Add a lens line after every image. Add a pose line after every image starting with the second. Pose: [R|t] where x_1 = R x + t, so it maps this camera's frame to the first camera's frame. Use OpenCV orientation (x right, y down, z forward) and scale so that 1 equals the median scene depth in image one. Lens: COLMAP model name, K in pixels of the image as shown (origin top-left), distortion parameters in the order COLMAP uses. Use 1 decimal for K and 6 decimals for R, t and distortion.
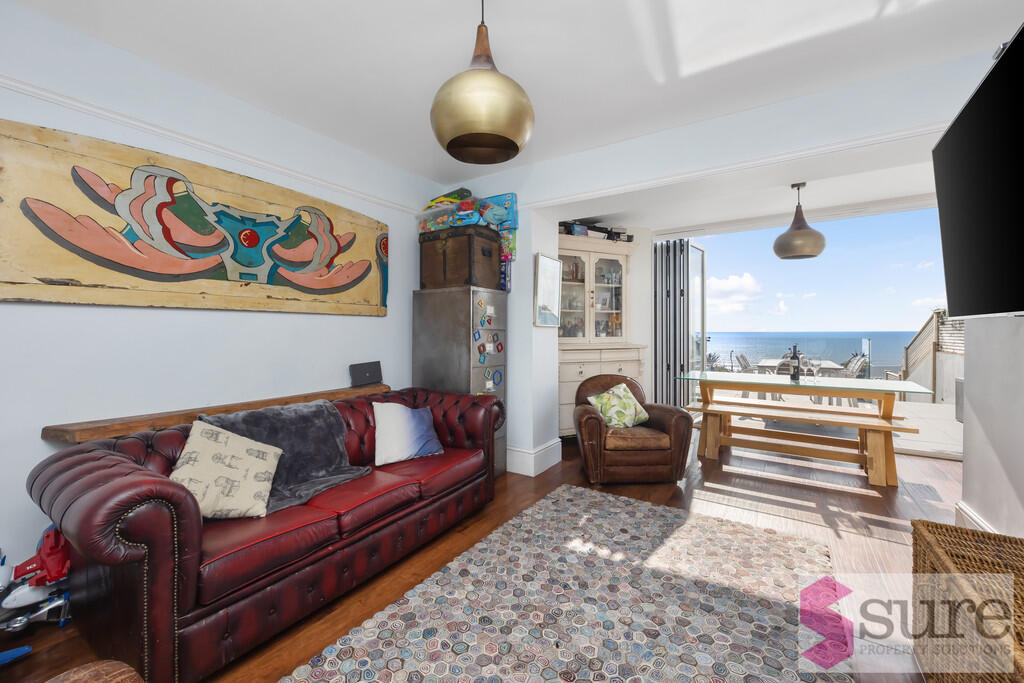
lens RADIAL K [[420.2, 0, 509.0], [0, 420.2, 336.6], [0, 0, 1]] dist [-0.009116, -0.000272]
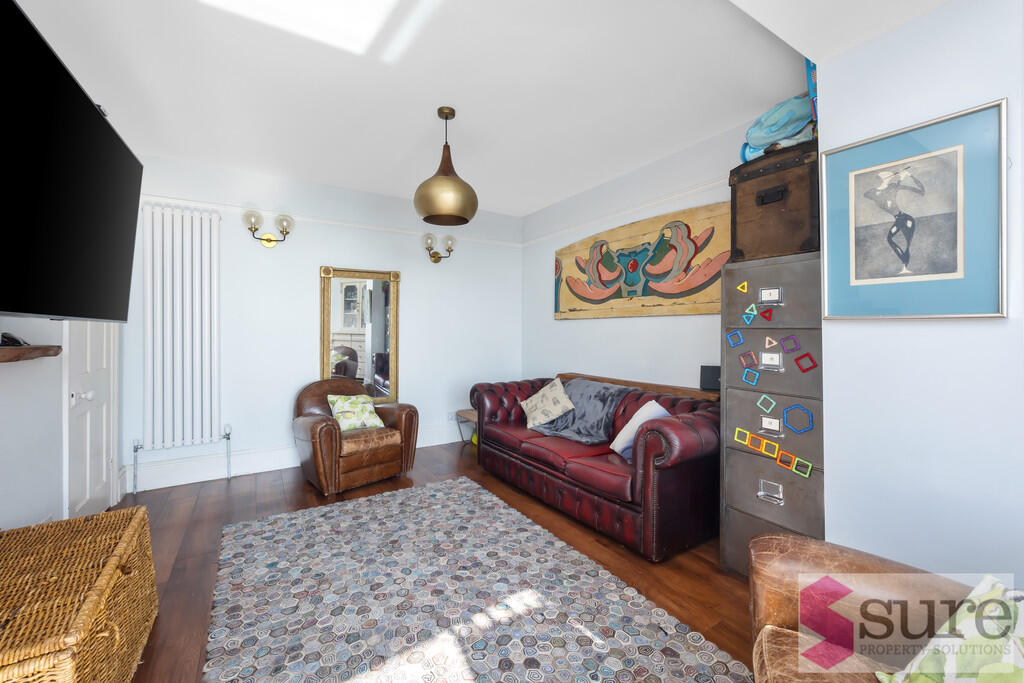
lens RADIAL K [[420.2, 0, 514.8], [0, 420.2, 331.9], [0, 0, 1]] dist [-0.009116, -0.000272]
pose [[-0.424339, 0.002937, -0.905499, 0.865225], [-0.008871, 0.999933, 0.007400, -0.018658], [0.905460, 0.011173, -0.424284, 1.283247]]
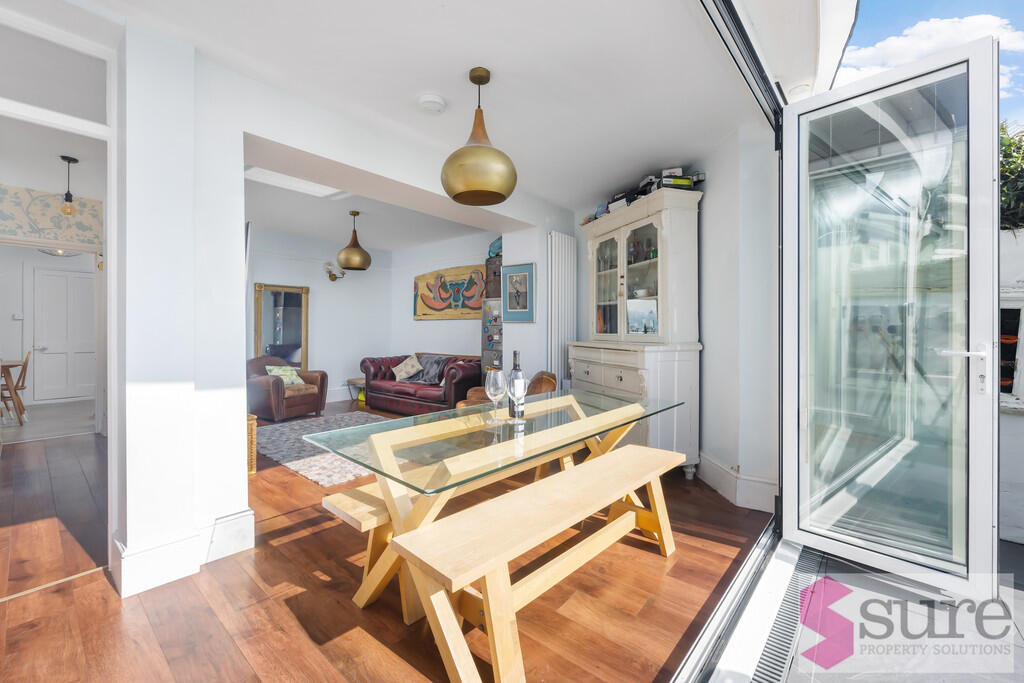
lens RADIAL K [[420.2, 0, 515.3], [0, 420.2, 337.6], [0, 0, 1]] dist [-0.009116, -0.000272]
pose [[-0.125675, 0.016298, -0.991938, 1.946449], [-0.017862, 0.999666, 0.018688, -0.005038], [0.991911, 0.020067, -0.125342, 1.733502]]
